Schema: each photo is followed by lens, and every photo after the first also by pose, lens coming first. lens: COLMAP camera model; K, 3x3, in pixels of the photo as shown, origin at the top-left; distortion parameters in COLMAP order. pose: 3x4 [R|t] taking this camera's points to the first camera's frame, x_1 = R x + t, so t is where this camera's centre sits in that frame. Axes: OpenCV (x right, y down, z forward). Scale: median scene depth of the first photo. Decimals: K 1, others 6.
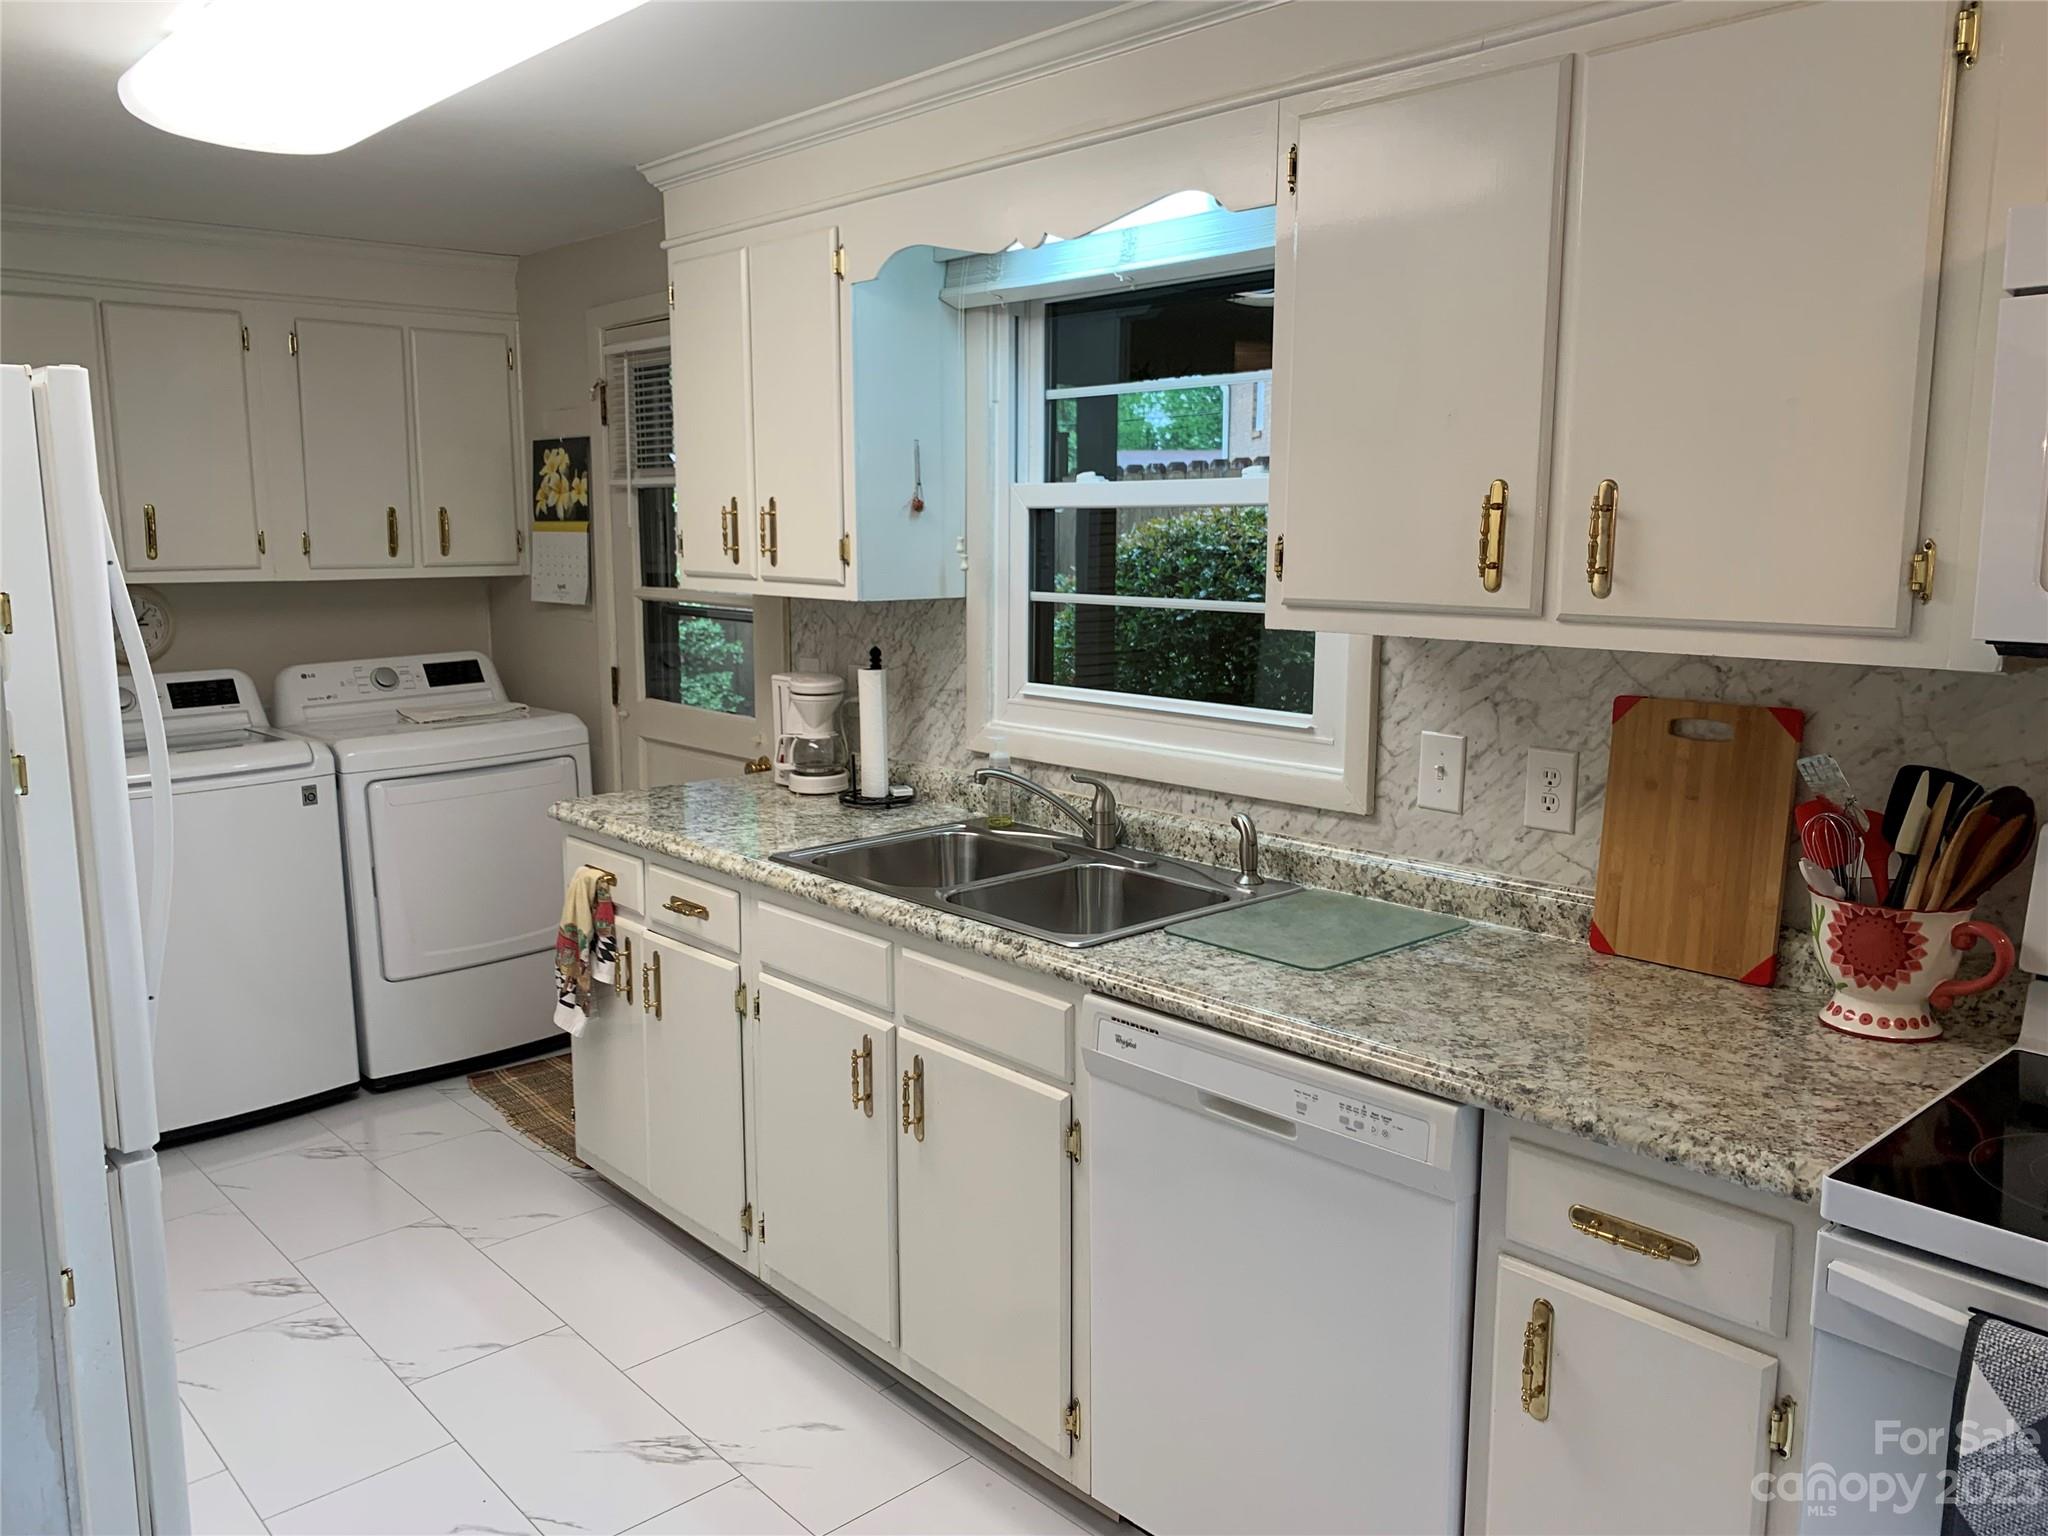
lens RADIAL K [[1567.8, 0, 1029.1], [0, 1567.8, 755.1], [0, 0, 1]] dist [0.060932, -0.090496]
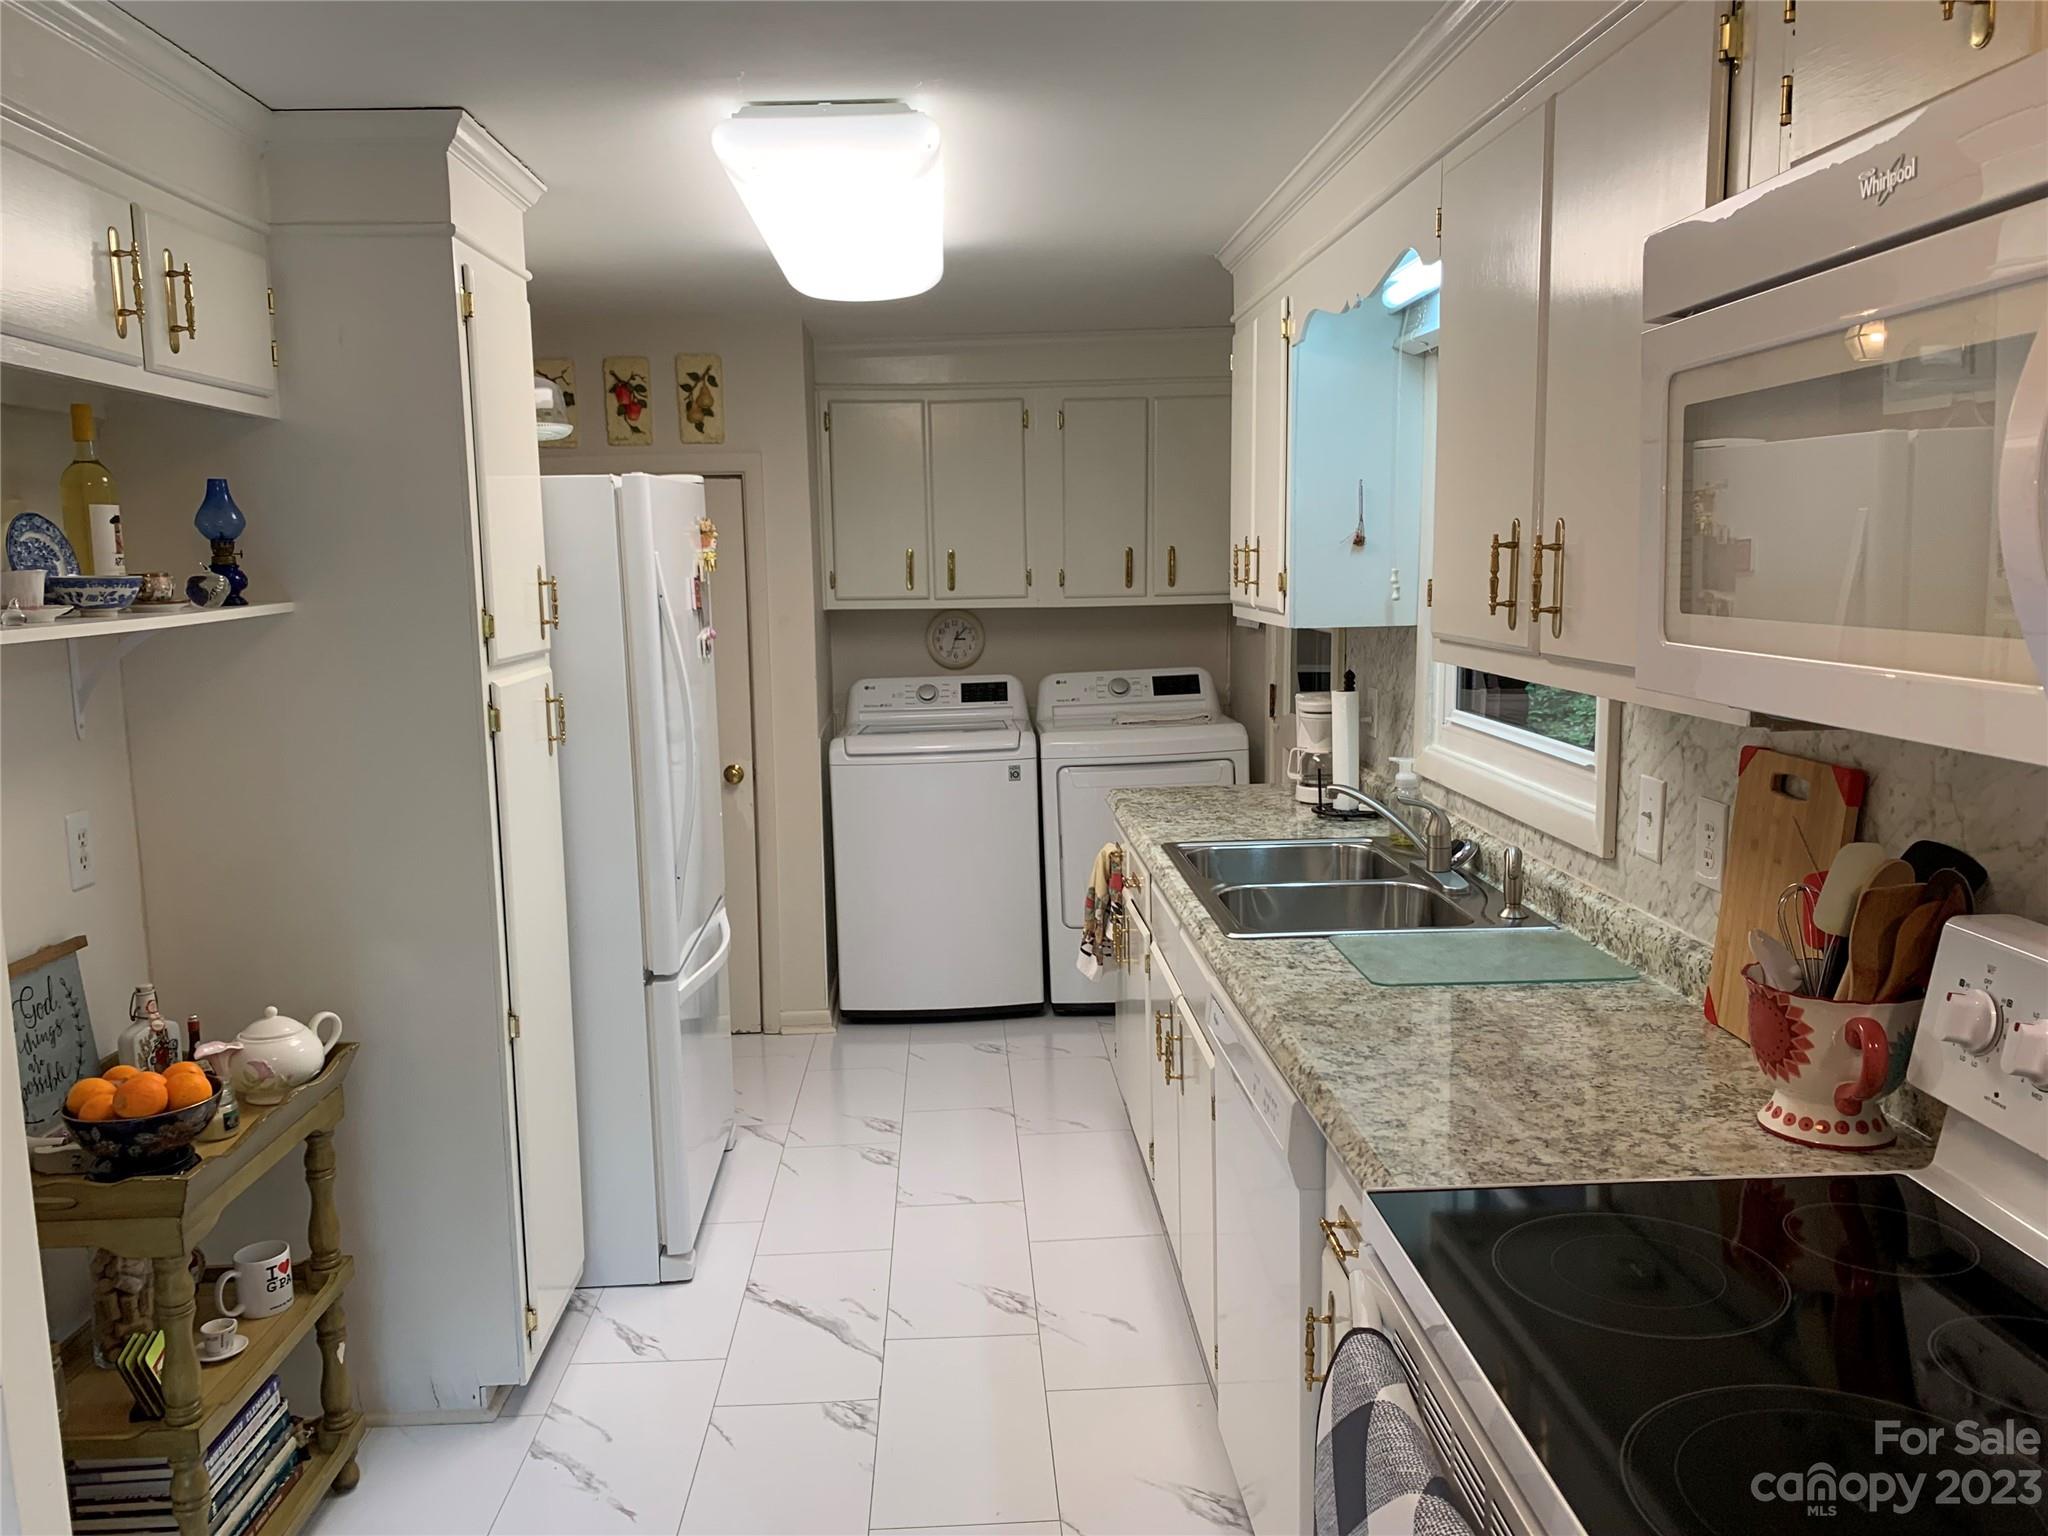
lens RADIAL K [[1567.8, 0, 1009.1], [0, 1567.8, 786.2], [0, 0, 1]] dist [0.060932, -0.090496]
pose [[0.765648, 0.079850, -0.638284, 0.561748], [-0.076076, 0.996542, 0.033412, -0.010734], [0.638745, 0.022976, 0.769075, 0.019958]]
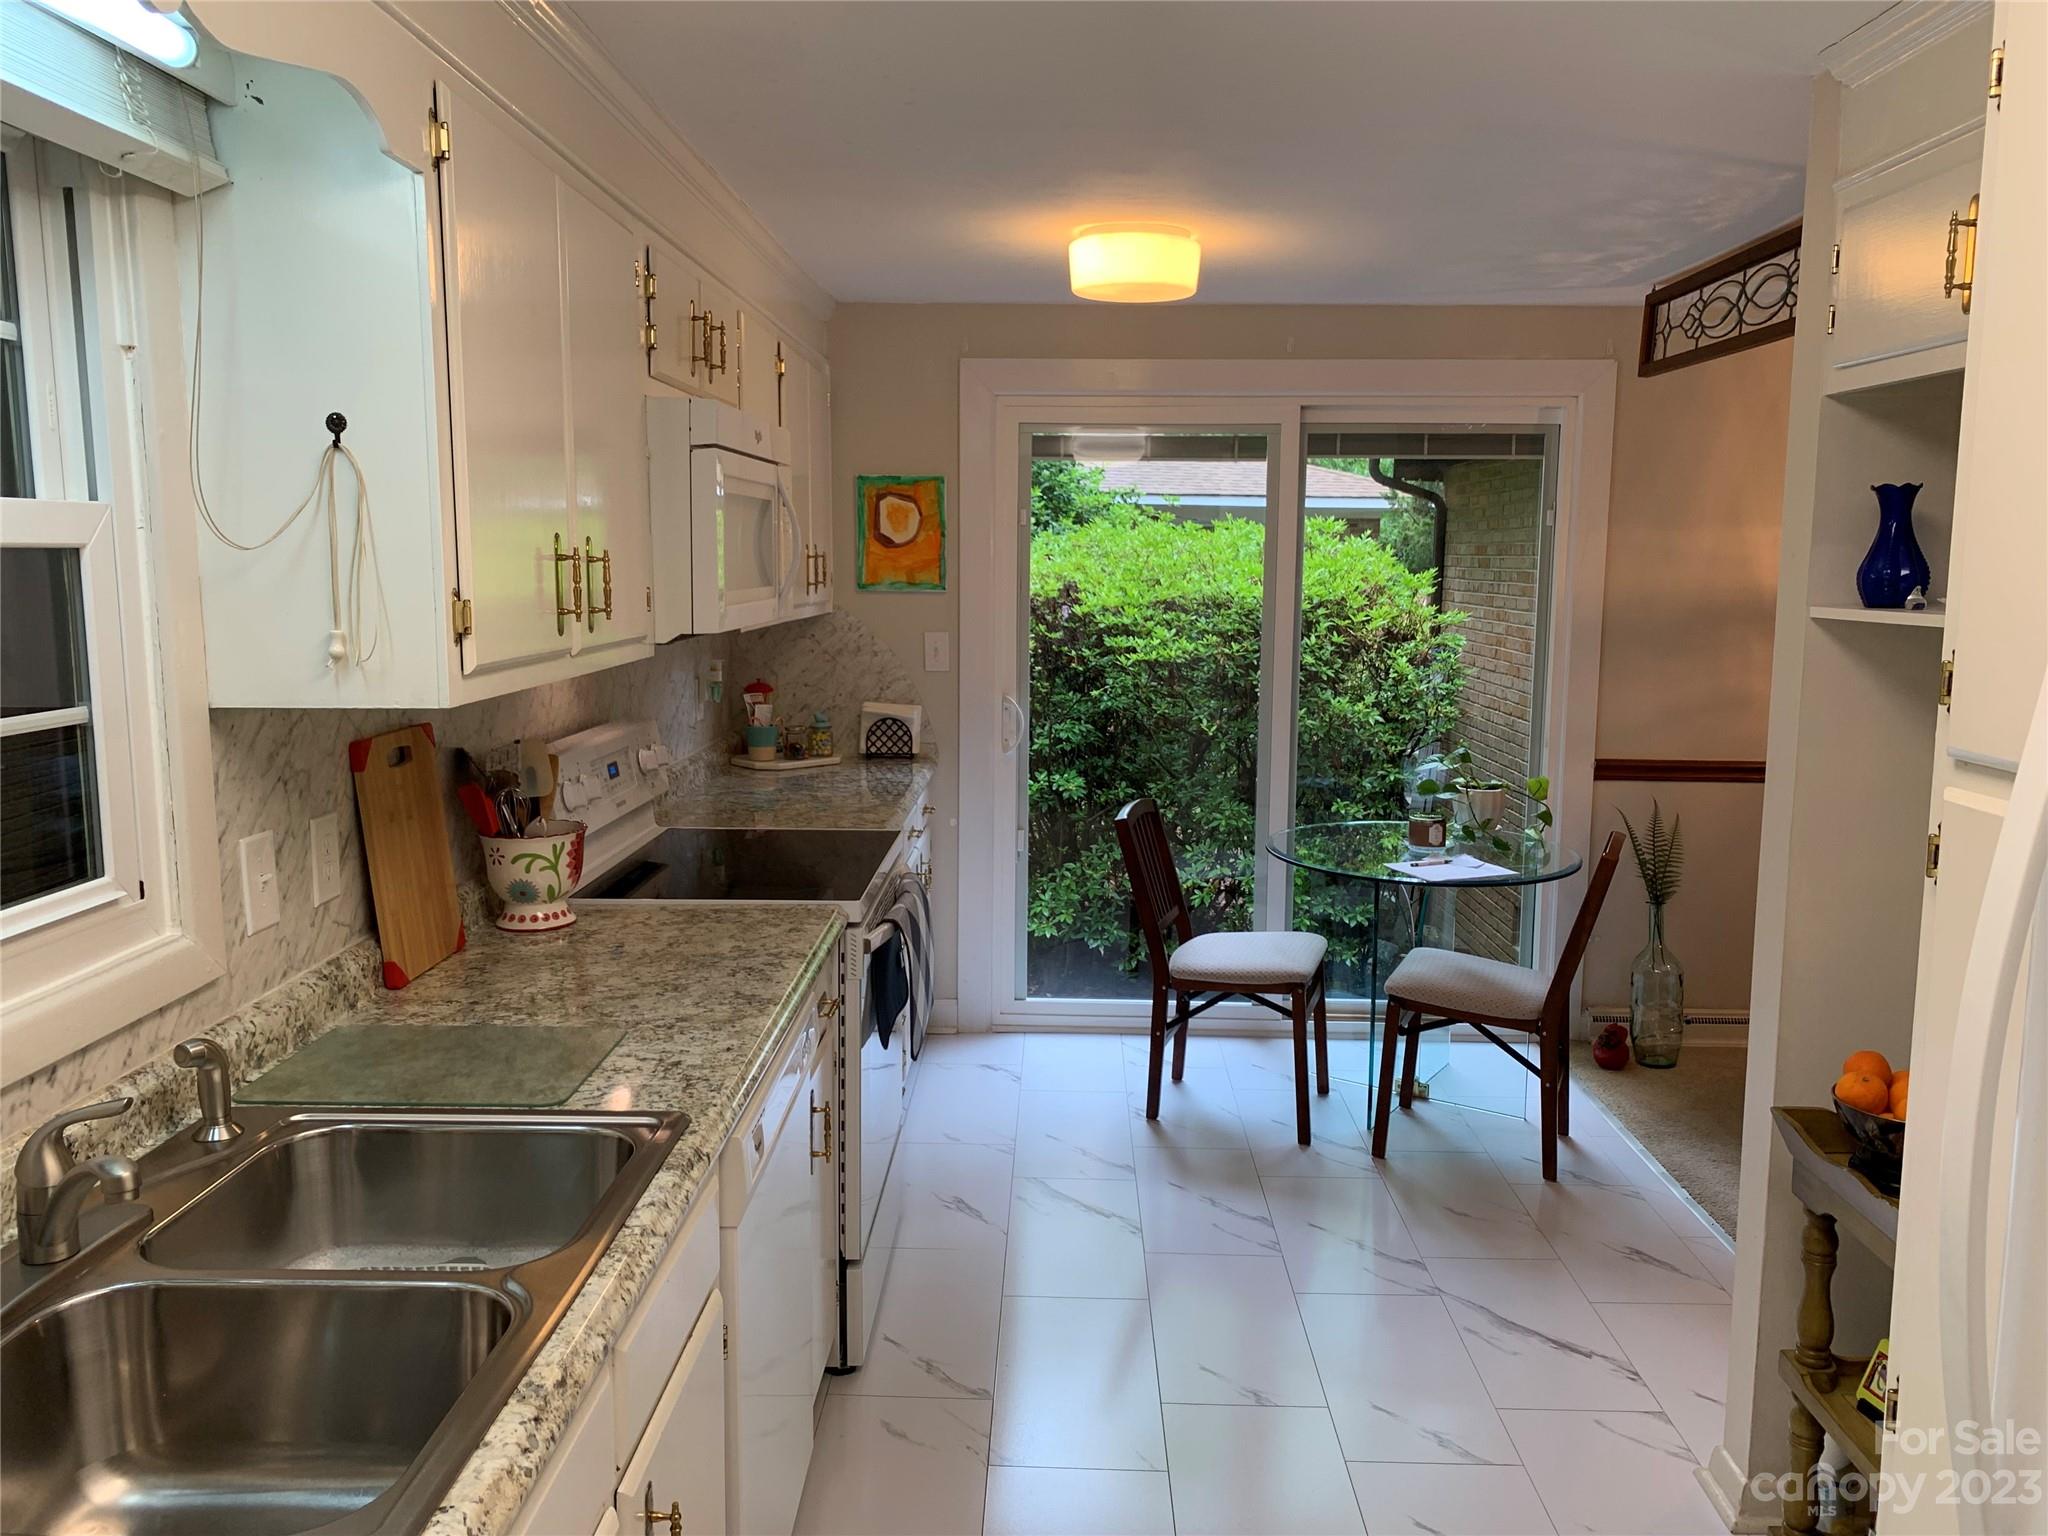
lens RADIAL K [[1567.8, 0, 1016.9], [0, 1567.8, 770.9], [0, 0, 1]] dist [0.060932, -0.090496]
pose [[-0.721437, -0.100910, 0.685088, -0.553736], [0.097290, 0.964743, 0.244554, -0.200349], [-0.685612, 0.243082, -0.686183, 1.251523]]
